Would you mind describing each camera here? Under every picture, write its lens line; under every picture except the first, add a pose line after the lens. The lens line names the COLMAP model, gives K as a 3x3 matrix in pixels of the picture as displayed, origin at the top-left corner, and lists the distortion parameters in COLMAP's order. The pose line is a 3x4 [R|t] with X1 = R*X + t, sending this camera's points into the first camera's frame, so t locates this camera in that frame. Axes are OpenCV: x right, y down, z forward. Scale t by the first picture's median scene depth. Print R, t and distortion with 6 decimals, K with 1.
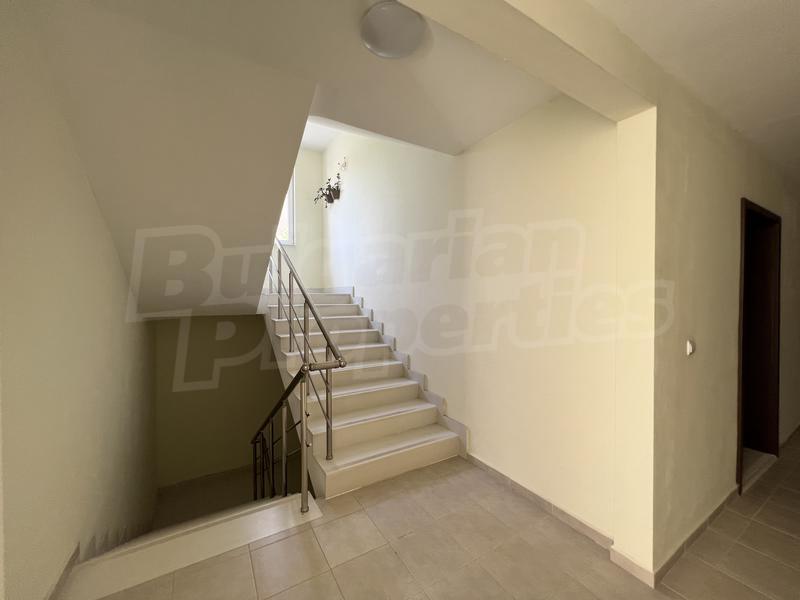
lens RADIAL K [[321.5, 0, 400.9], [0, 321.5, 299.7], [0, 0, 1]] dist [-0.002162, 0.001008]
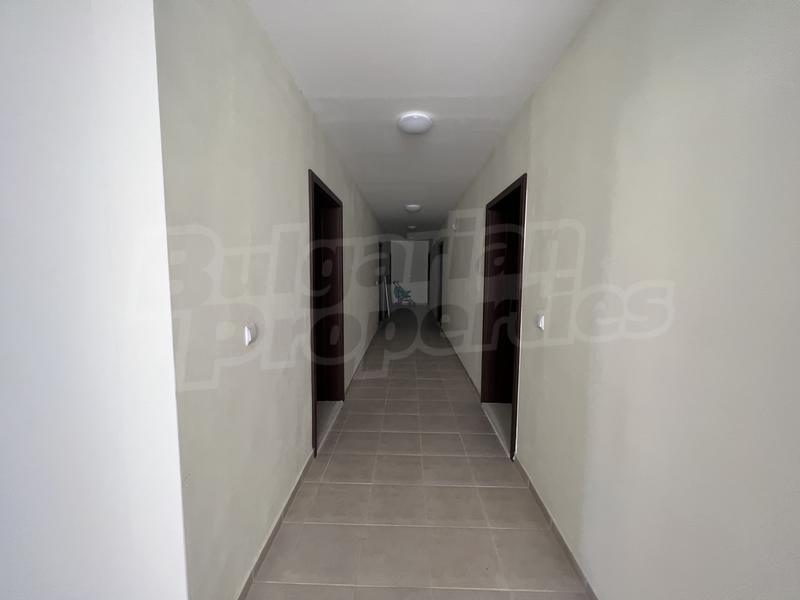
lens RADIAL K [[321.5, 0, 399.1], [0, 321.5, 300.1], [0, 0, 1]] dist [-0.002162, 0.001008]
pose [[0.544044, -0.073832, 0.835802, 0.355145], [0.002109, 0.996238, 0.086631, -0.002721], [-0.839054, -0.045369, 0.542154, 0.213667]]
